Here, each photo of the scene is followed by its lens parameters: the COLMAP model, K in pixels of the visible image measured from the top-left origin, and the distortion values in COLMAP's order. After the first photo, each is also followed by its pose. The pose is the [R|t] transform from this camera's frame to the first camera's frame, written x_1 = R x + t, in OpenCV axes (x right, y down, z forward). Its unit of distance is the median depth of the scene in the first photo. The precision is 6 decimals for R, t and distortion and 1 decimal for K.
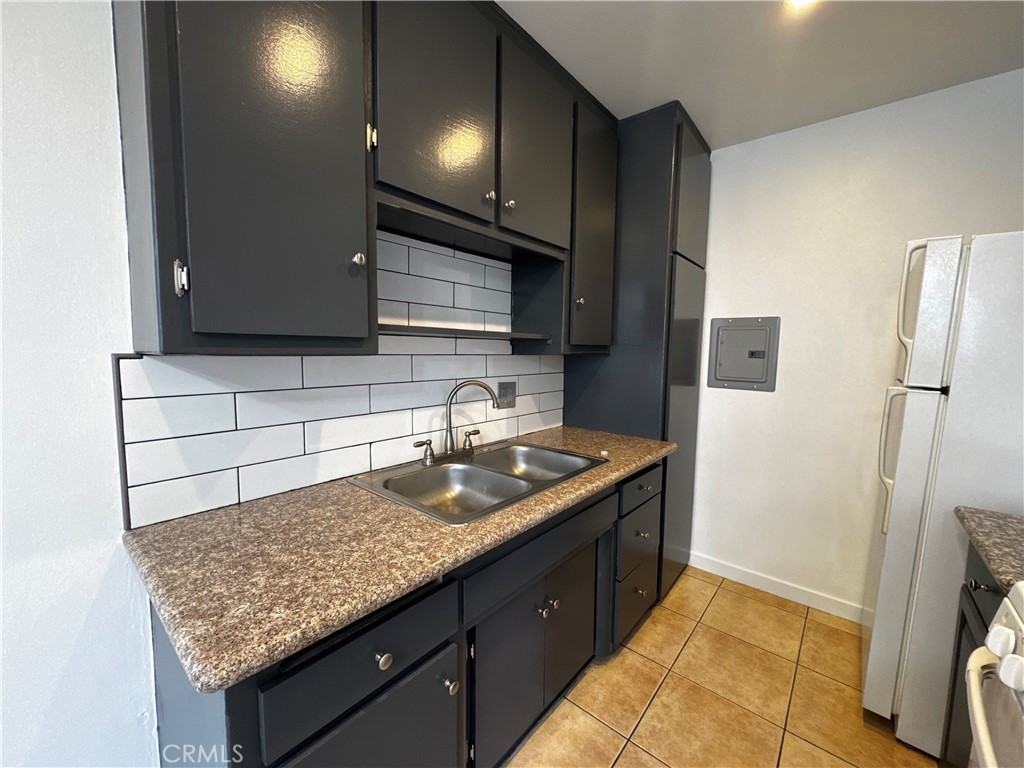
lens RADIAL K [[408.2, 0, 514.2], [0, 408.2, 383.7], [0, 0, 1]] dist [-0.005225, 0.000303]
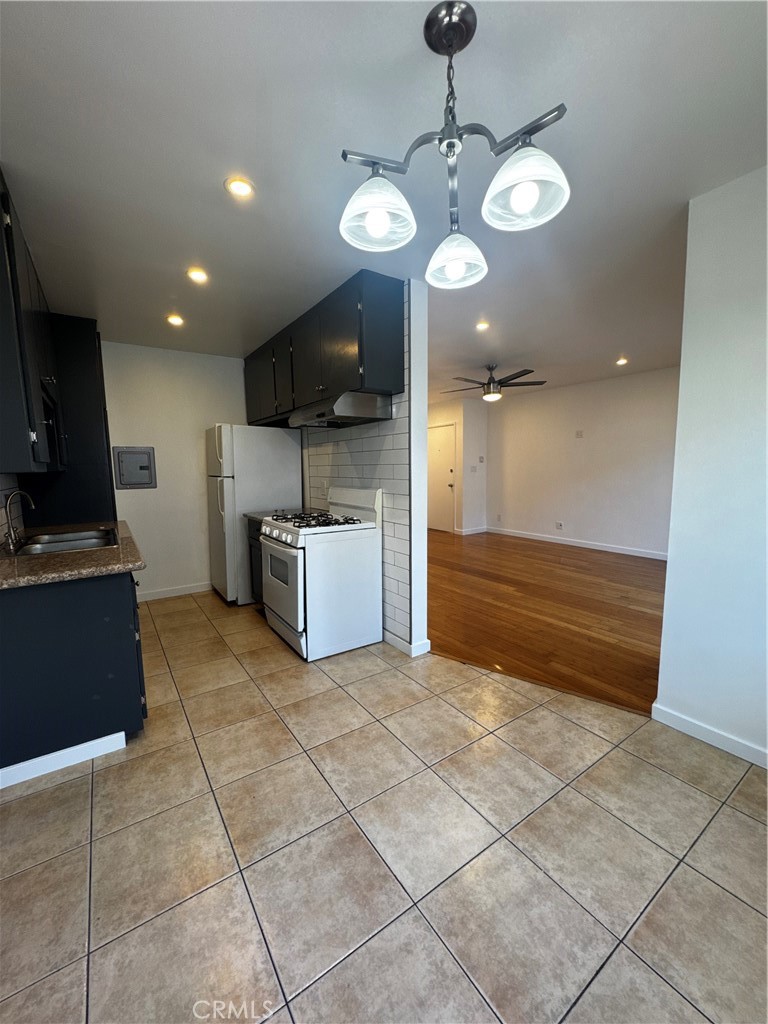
lens RADIAL K [[408.2, 0, 382.7], [0, 408.2, 511.3], [0, 0, 1]] dist [-0.005225, 0.000303]
pose [[0.266742, -0.132194, 0.954659, -1.164009], [0.105554, 0.988597, 0.107400, 0.045860], [-0.957970, 0.072120, 0.277654, -0.646192]]
